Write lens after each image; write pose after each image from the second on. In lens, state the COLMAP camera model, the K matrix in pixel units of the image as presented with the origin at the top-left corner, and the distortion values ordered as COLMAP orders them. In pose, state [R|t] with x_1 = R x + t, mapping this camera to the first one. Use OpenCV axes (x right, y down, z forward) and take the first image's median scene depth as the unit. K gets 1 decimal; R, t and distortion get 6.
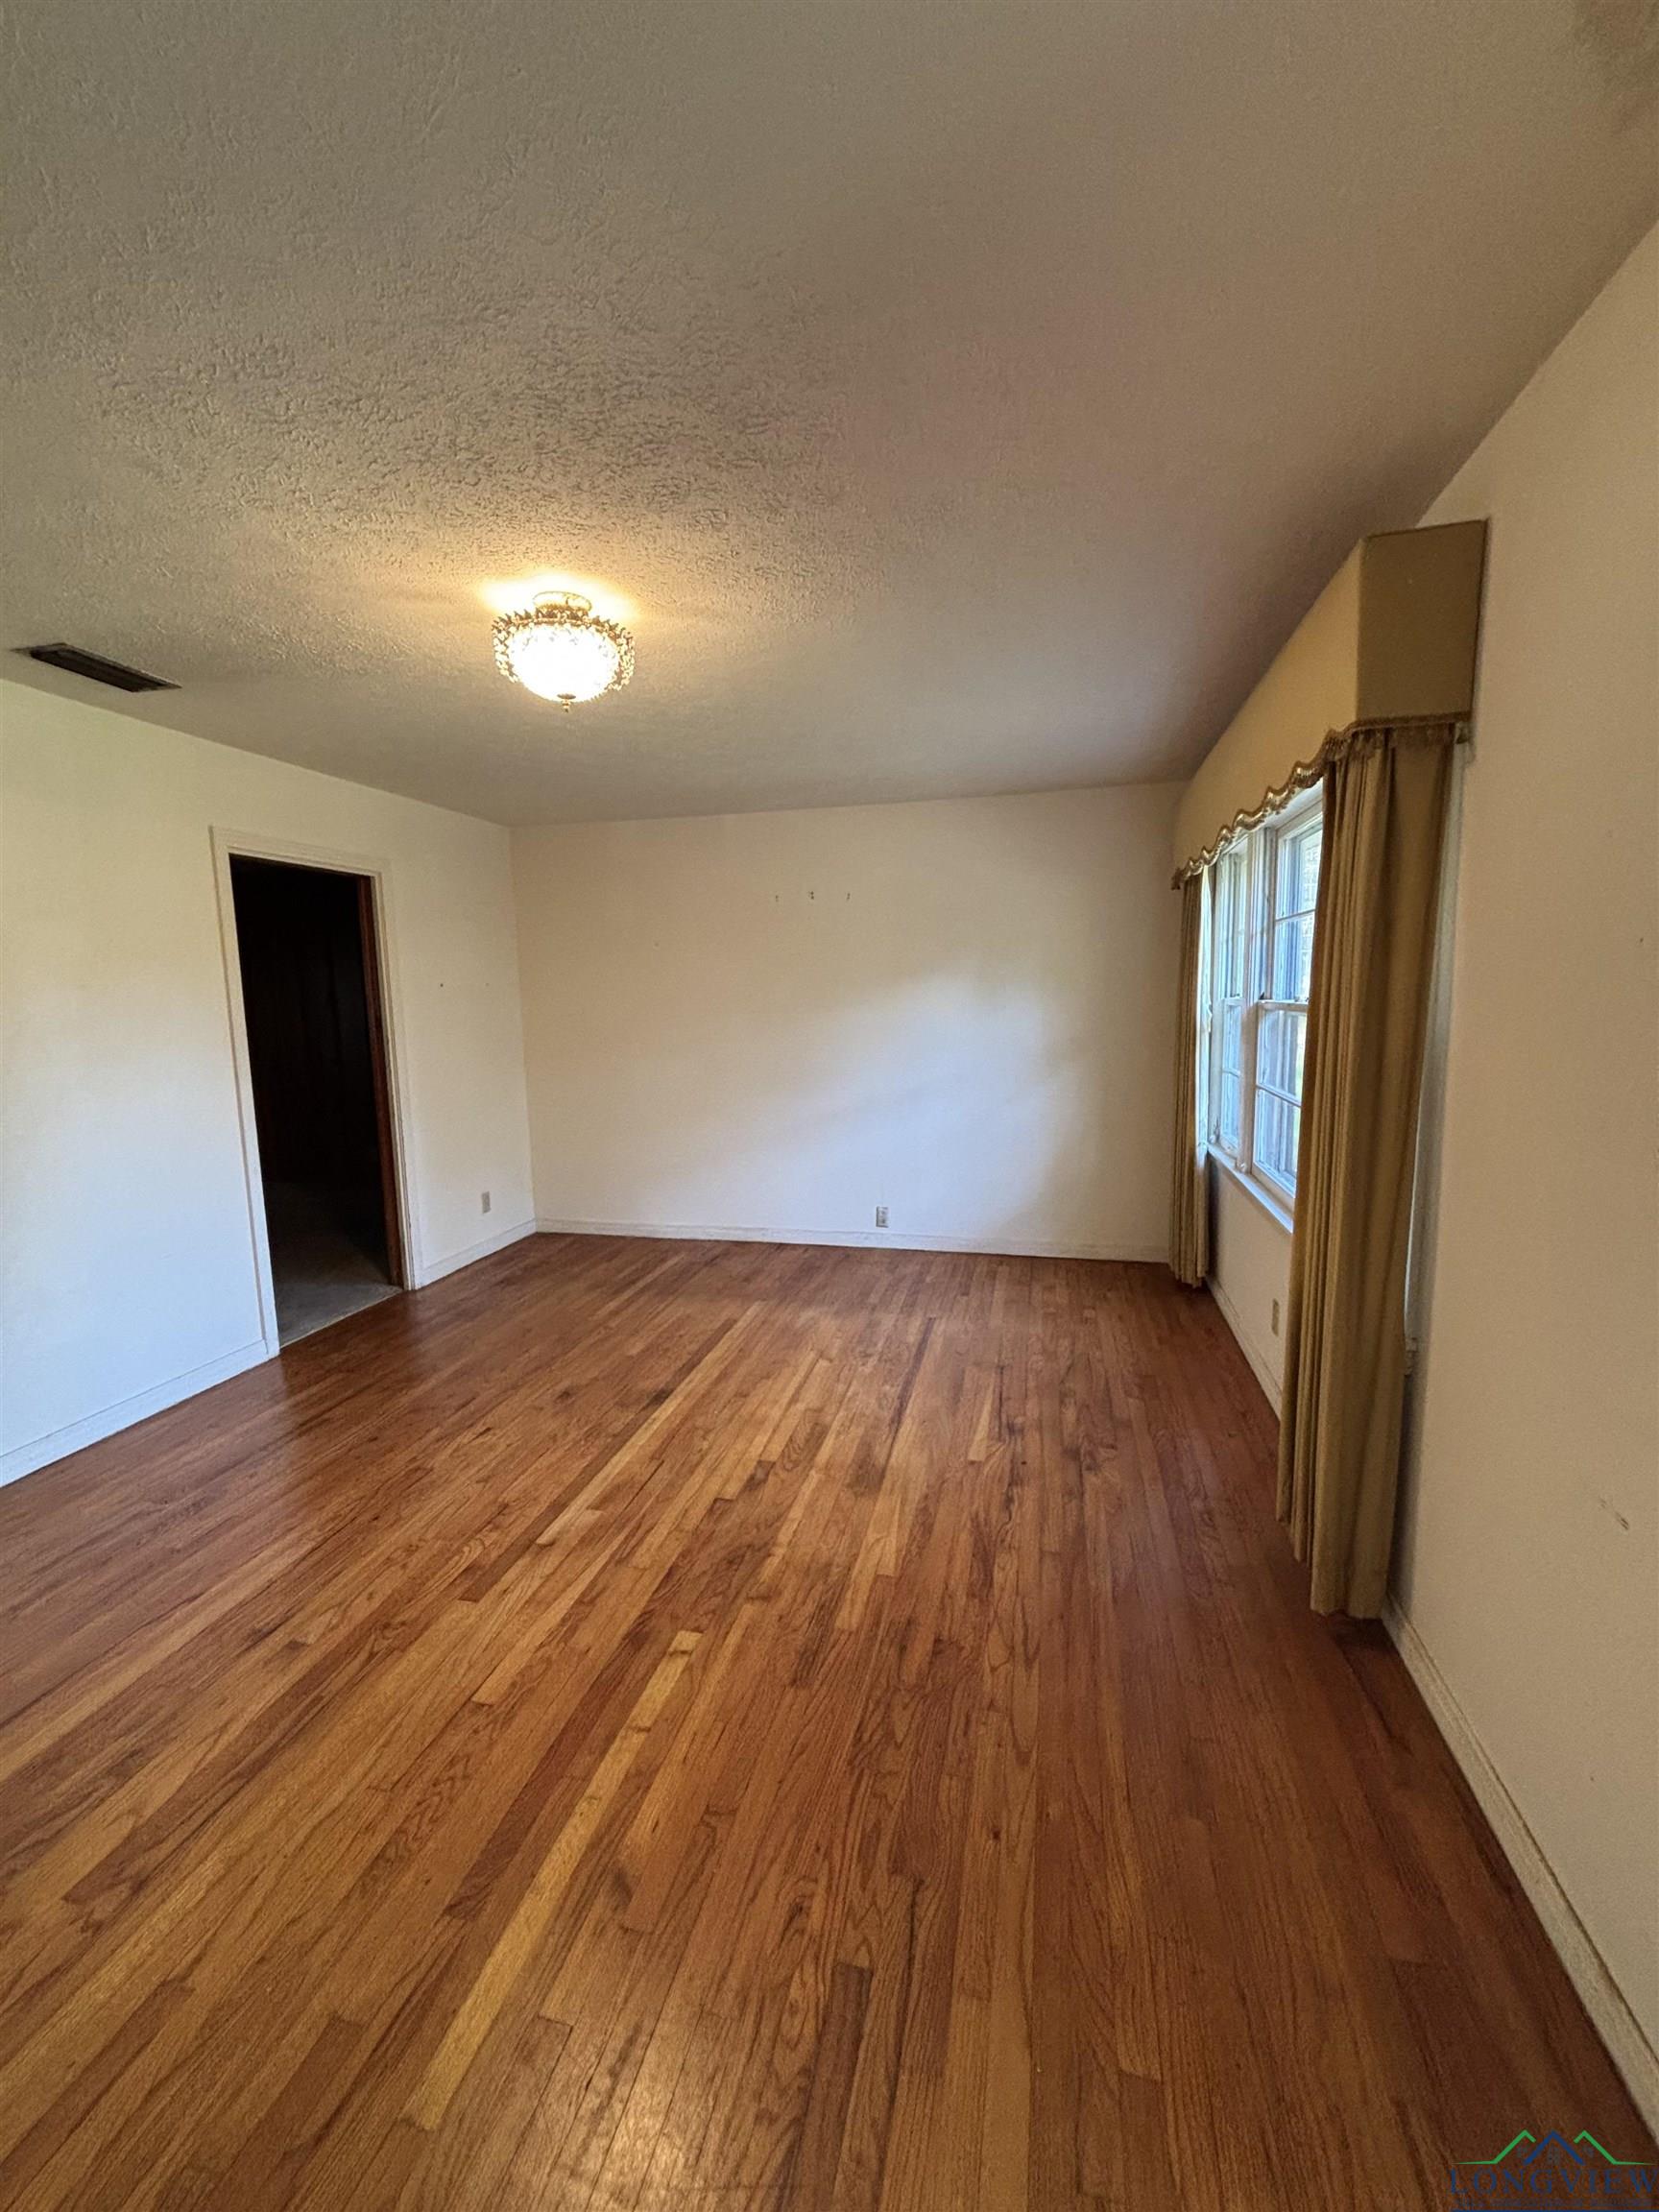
lens RADIAL K [[901.4, 0, 827.4], [0, 901.4, 1109.2], [0, 0, 1]] dist [0.003929, -0.000822]
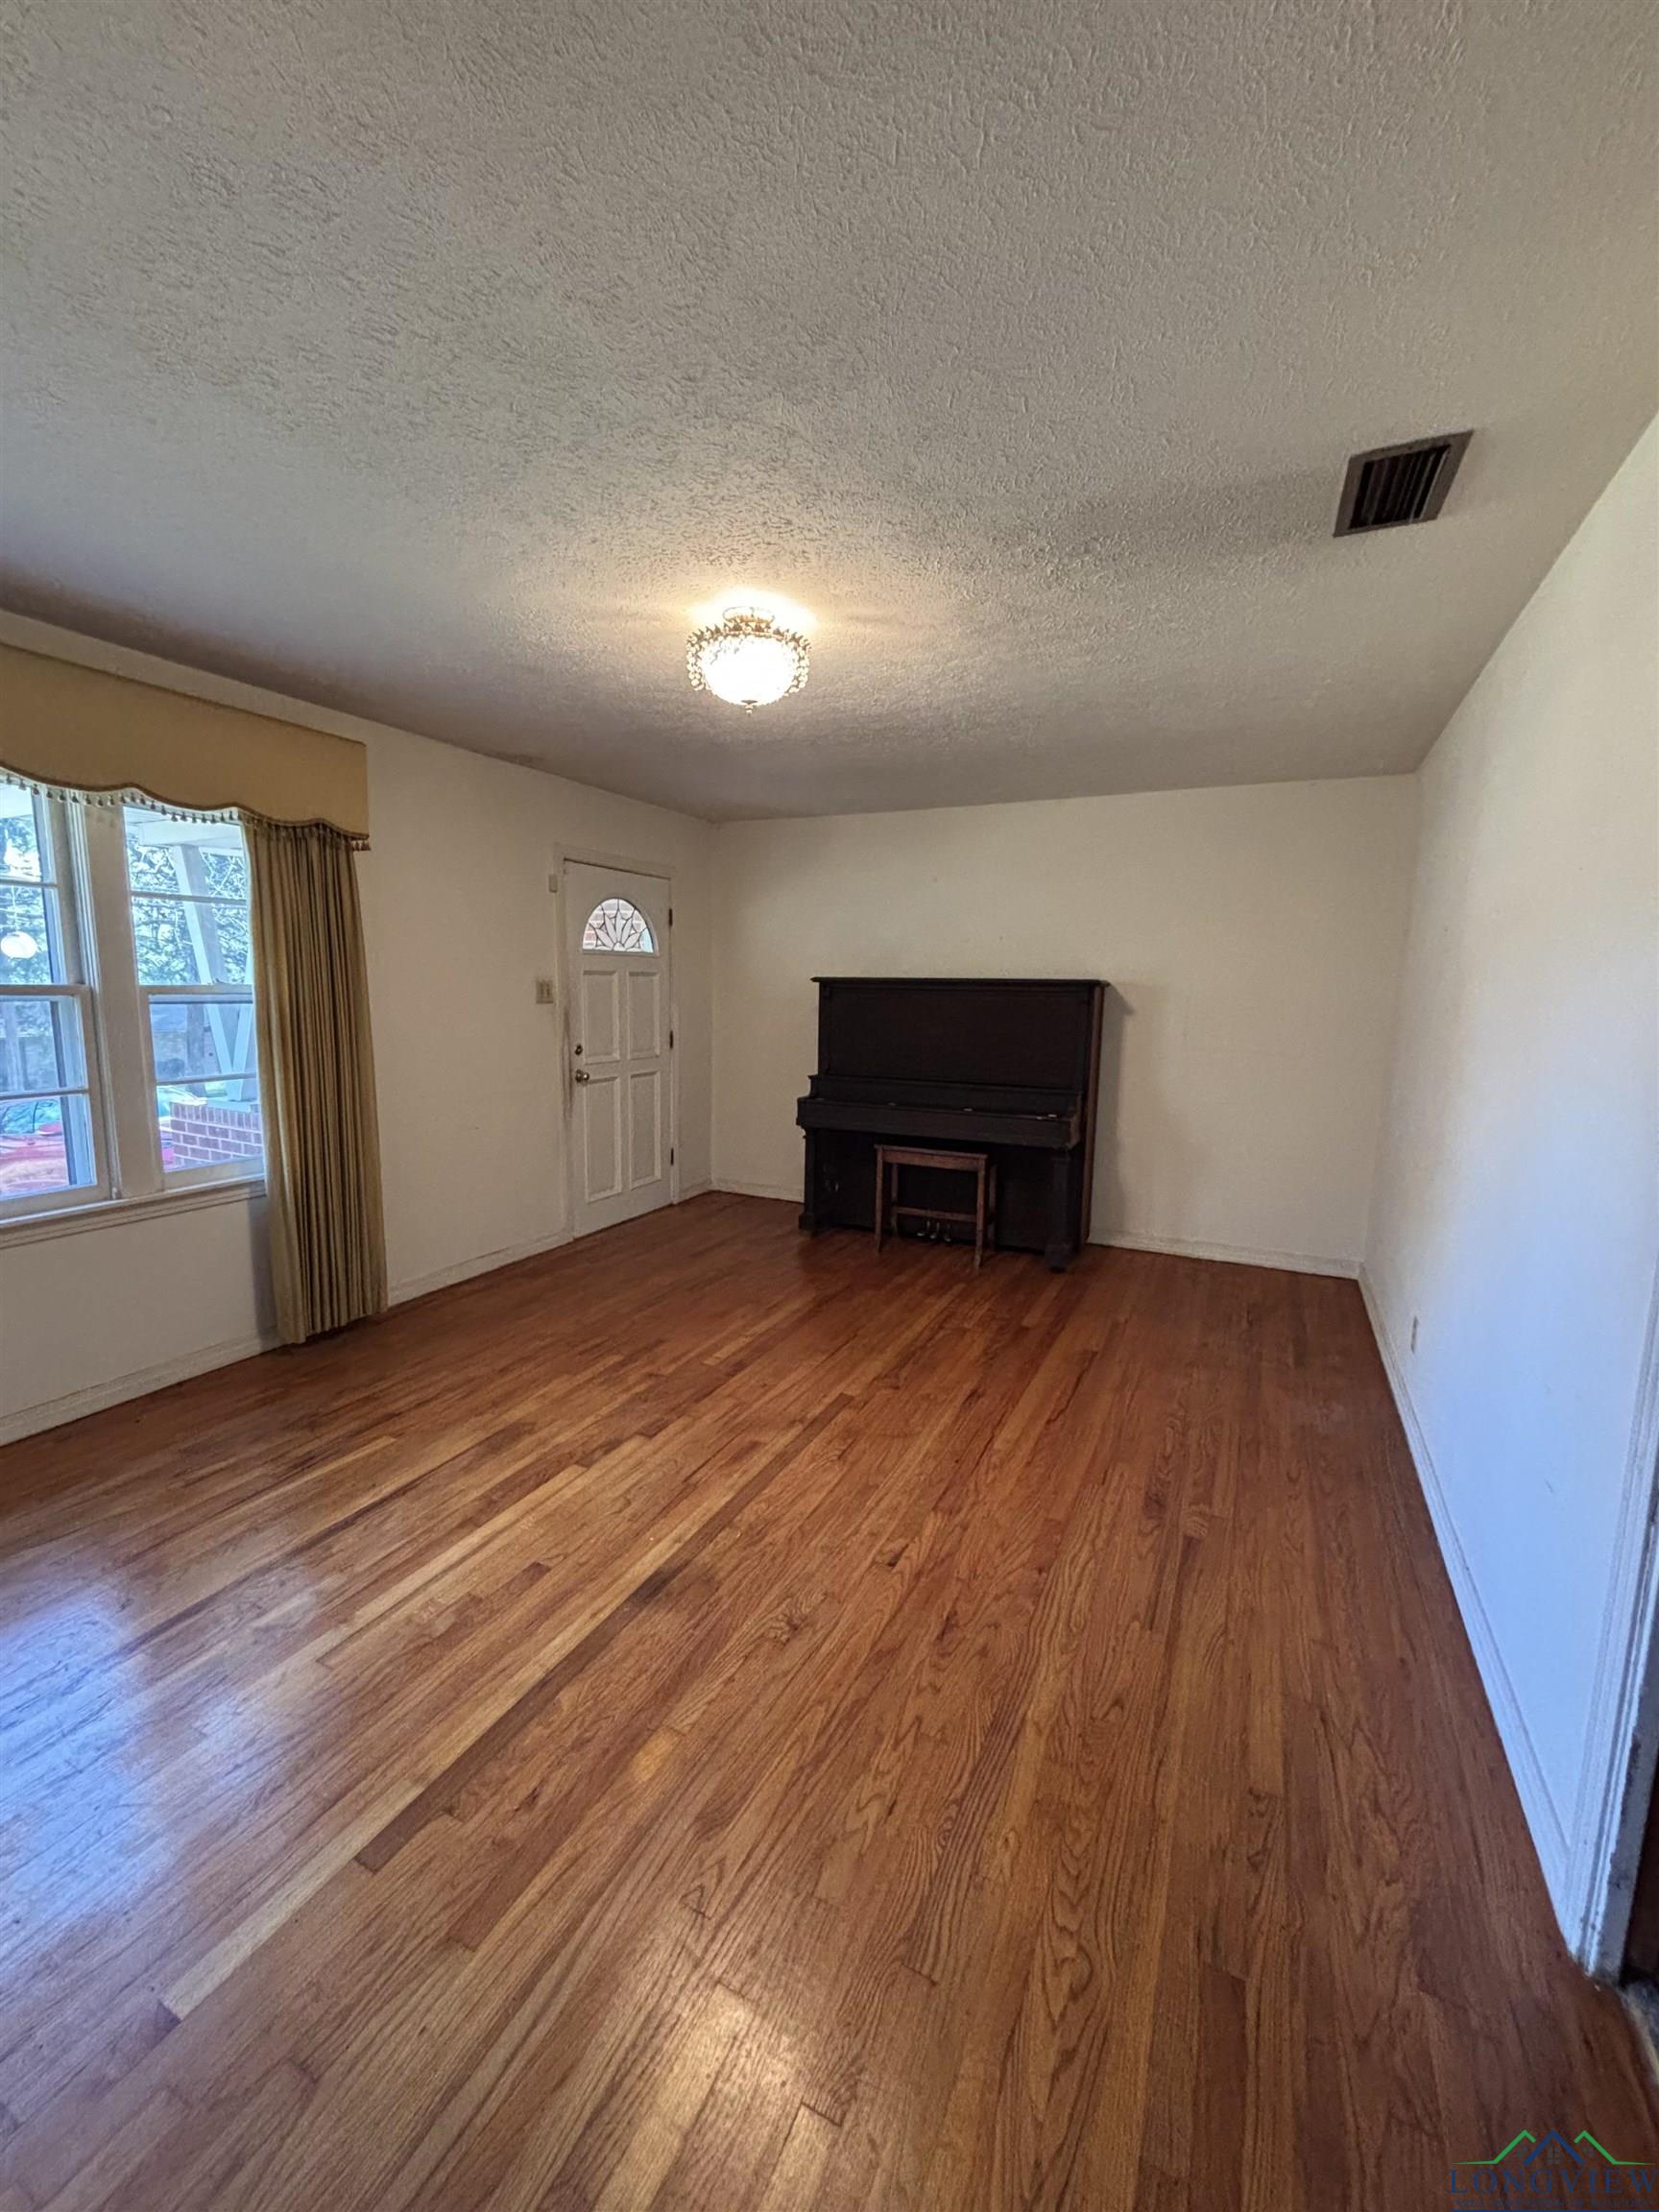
lens RADIAL K [[901.4, 0, 826.5], [0, 901.4, 1110.5], [0, 0, 1]] dist [0.003929, -0.000822]
pose [[-0.978110, -0.023351, 0.206775, -0.524643], [0.032030, 0.964947, 0.260483, -0.217077], [-0.205610, 0.261404, -0.943076, 1.806872]]
